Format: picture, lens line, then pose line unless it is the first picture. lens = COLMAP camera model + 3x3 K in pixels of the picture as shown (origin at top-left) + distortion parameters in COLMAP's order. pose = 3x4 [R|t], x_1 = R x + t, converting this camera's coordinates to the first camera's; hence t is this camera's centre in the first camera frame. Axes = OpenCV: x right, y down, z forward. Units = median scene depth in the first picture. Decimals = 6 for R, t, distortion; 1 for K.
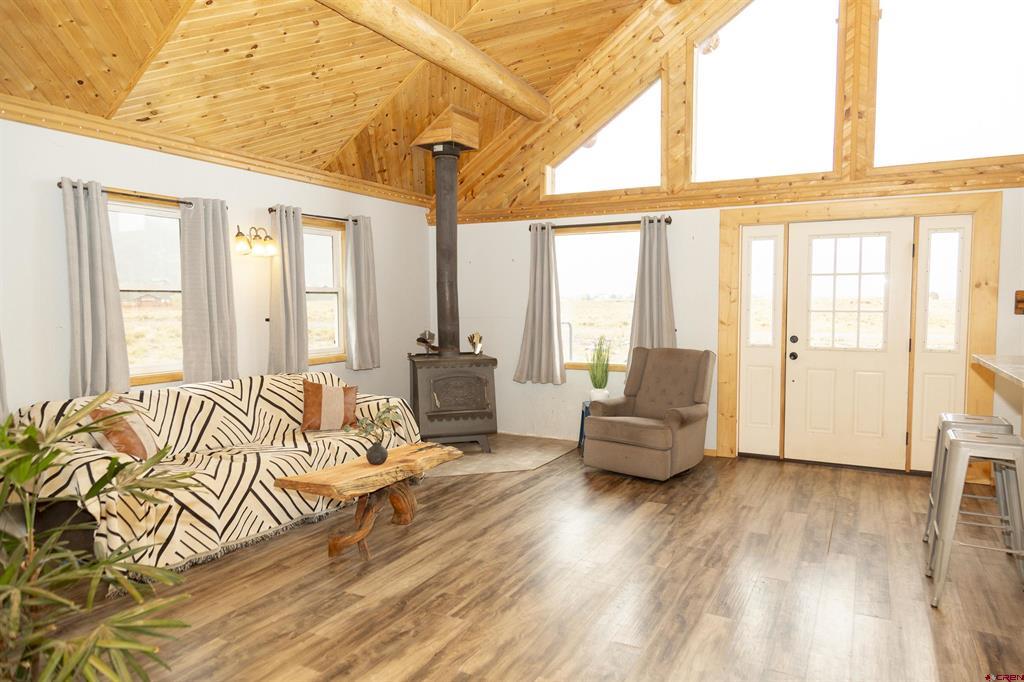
lens RADIAL K [[676.0, 0, 512.0], [0, 676.0, 341.0], [0, 0, 1]] dist [0.006585, 0.006464]
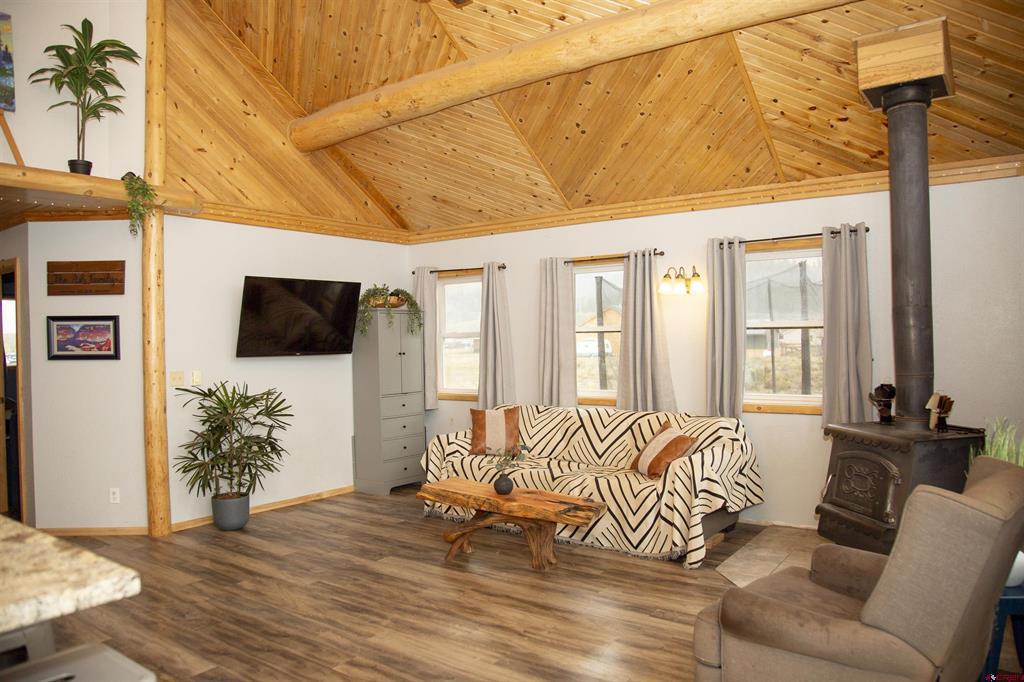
lens RADIAL K [[706.4, 0, 512.0], [0, 706.4, 341.0], [0, 0, 1]] dist [-0.132036, 0.096148]
pose [[-0.138452, 0.009829, -0.990320, 0.633153], [-0.041891, 0.998998, 0.015772, -0.056378], [0.989483, 0.043669, -0.137902, 0.810322]]
